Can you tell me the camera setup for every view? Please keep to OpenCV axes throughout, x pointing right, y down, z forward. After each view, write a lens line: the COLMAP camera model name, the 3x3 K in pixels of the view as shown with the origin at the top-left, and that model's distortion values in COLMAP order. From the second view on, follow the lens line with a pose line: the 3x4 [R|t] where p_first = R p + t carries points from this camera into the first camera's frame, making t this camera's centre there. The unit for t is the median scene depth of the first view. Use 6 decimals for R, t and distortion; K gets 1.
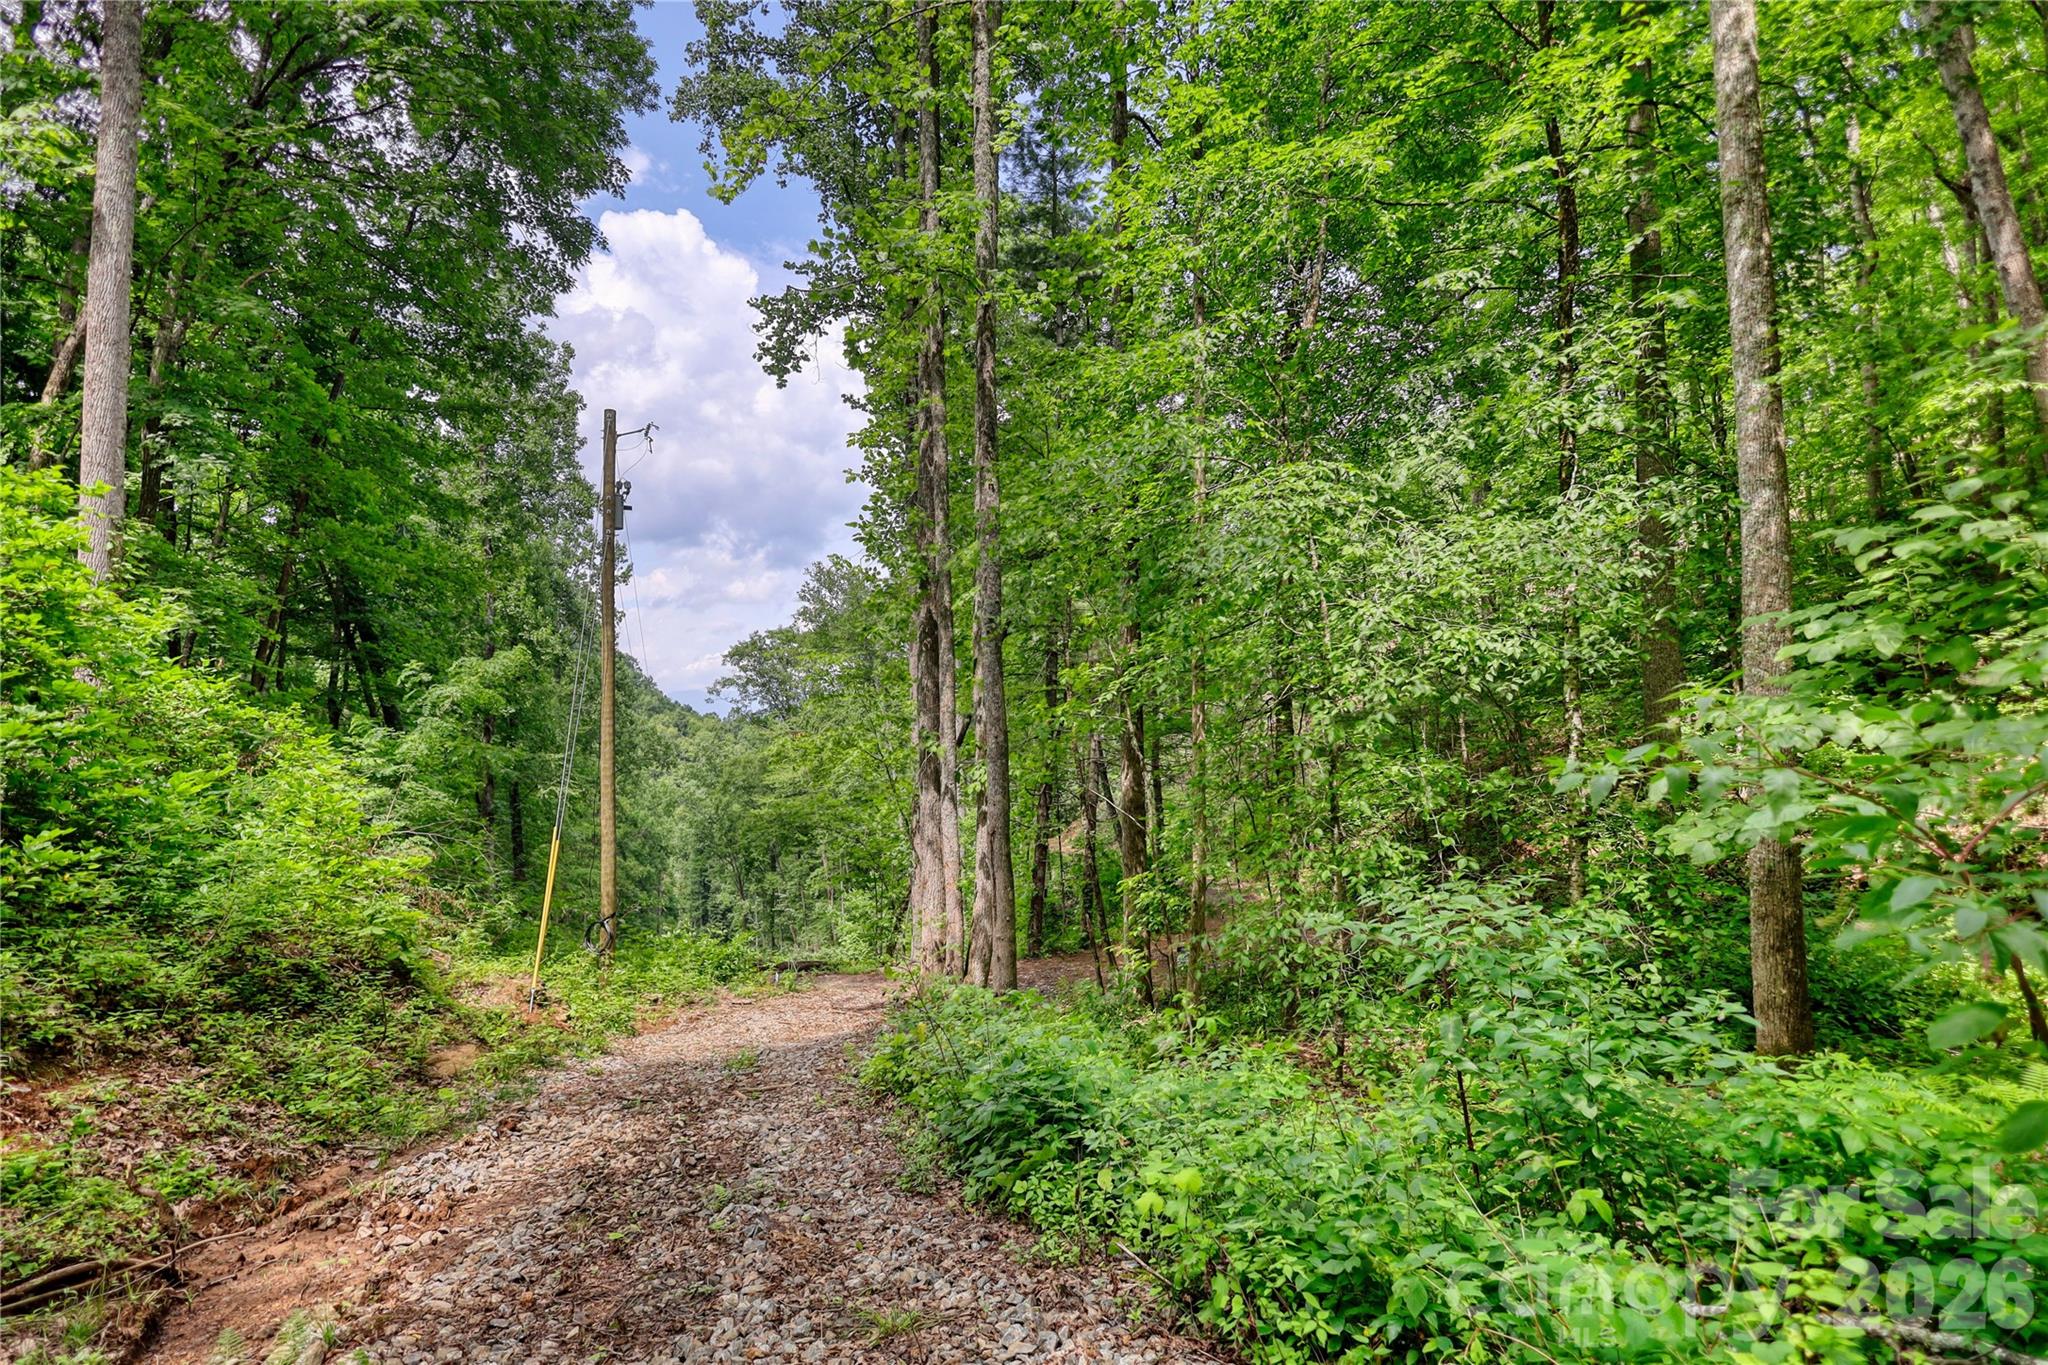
lens RADIAL K [[967.2, 0, 1030.8], [0, 967.2, 680.6], [0, 0, 1]] dist [0.001107, -0.000369]
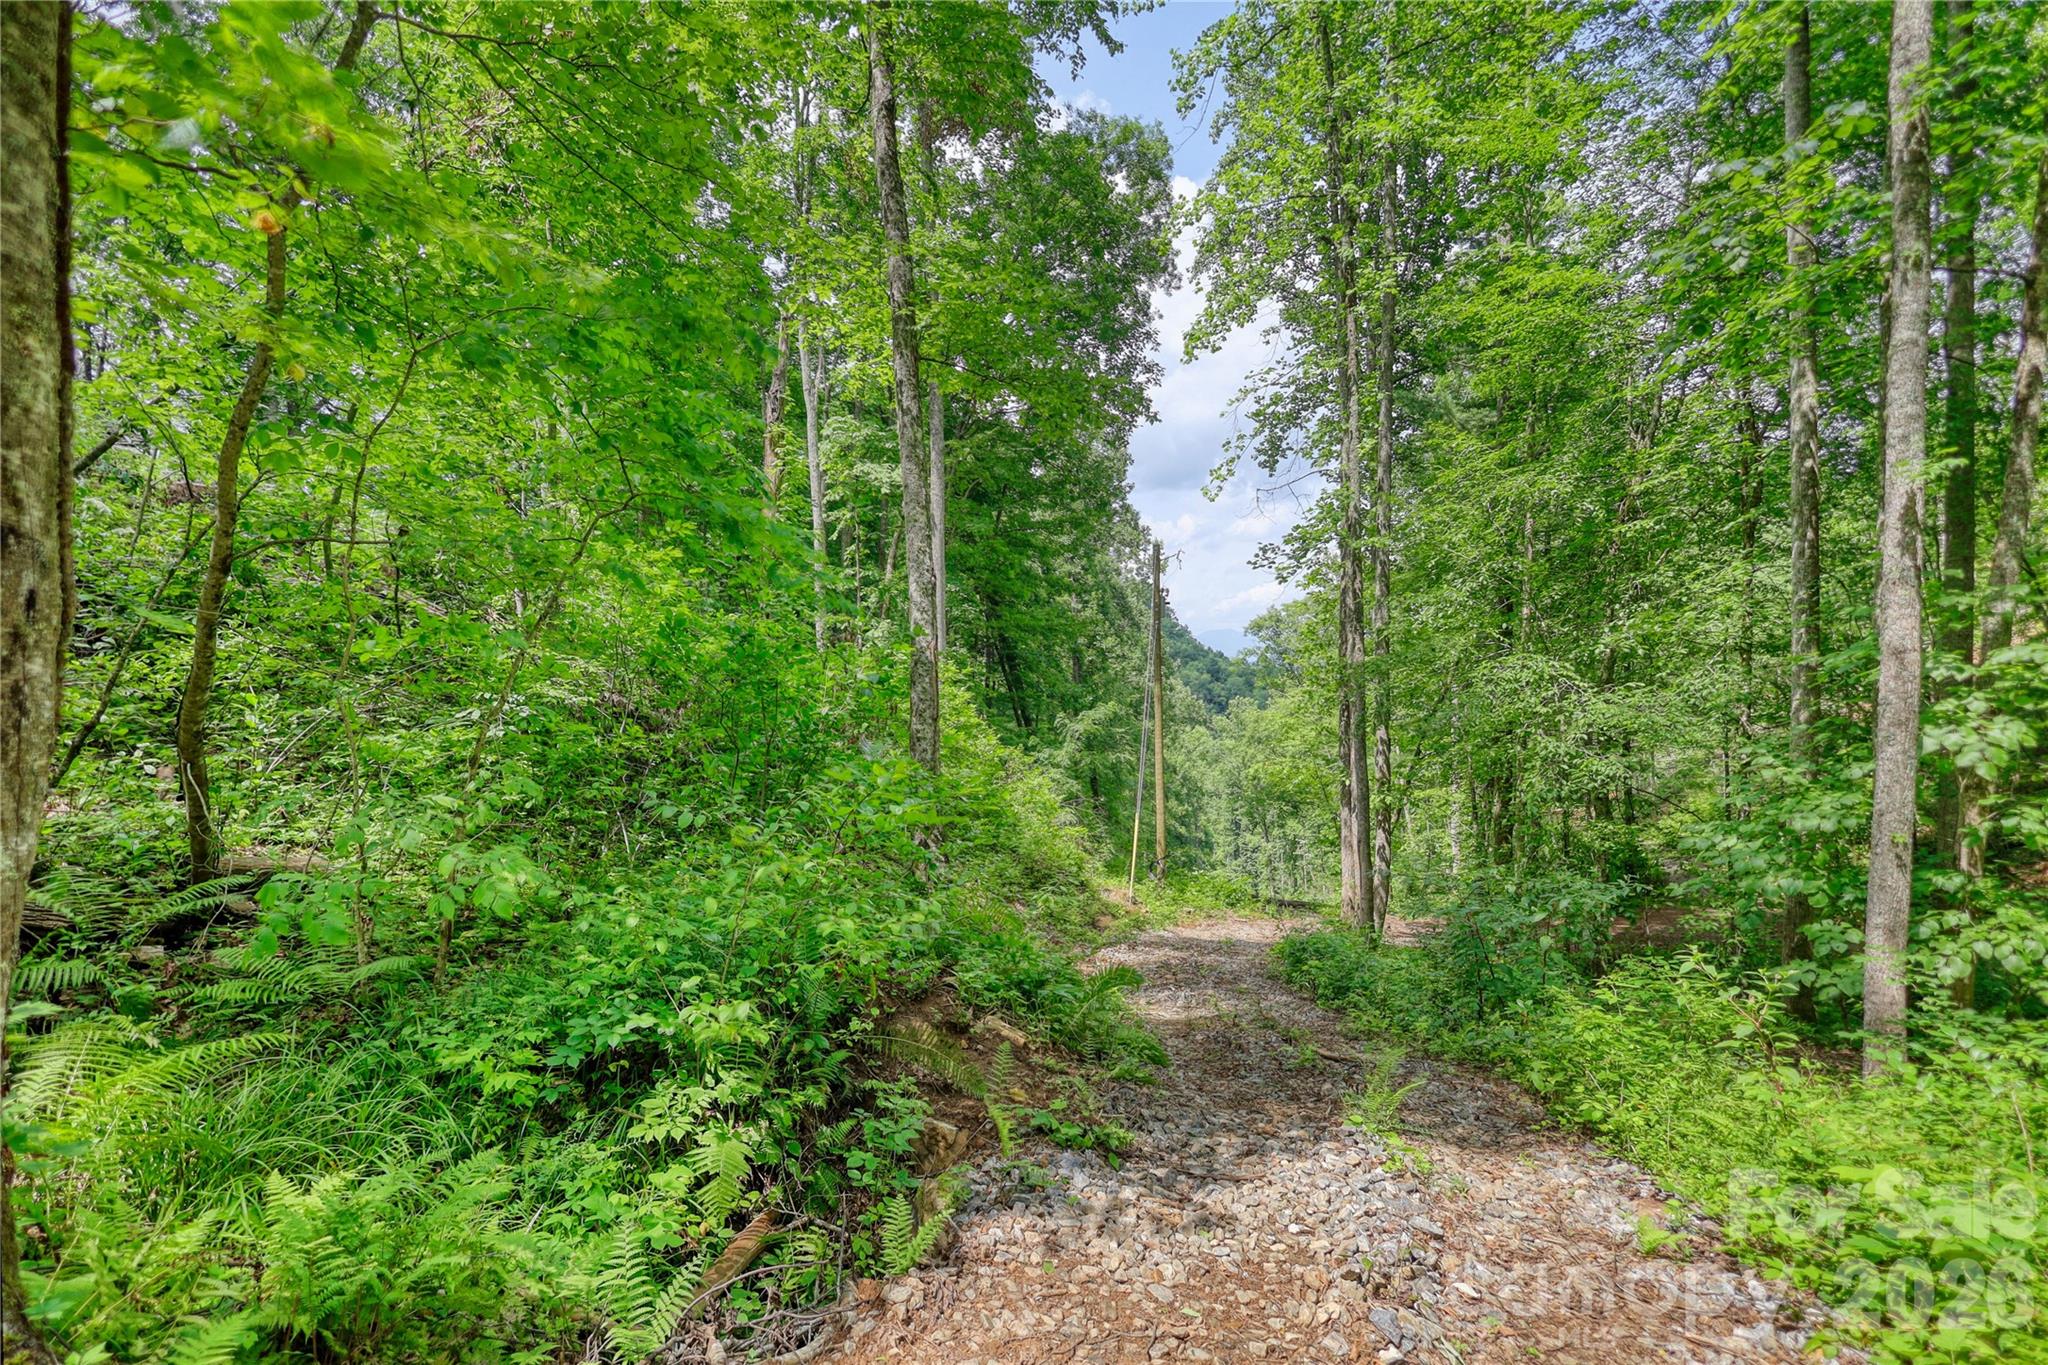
lens RADIAL K [[967.2, 0, 1015.1], [0, 967.2, 702.1], [0, 0, 1]] dist [0.001107, -0.000369]
pose [[0.851410, 0.009025, -0.524424, 0.146850], [0.035327, 0.996595, 0.074506, -0.106084], [0.523310, -0.081961, 0.848191, -0.355029]]
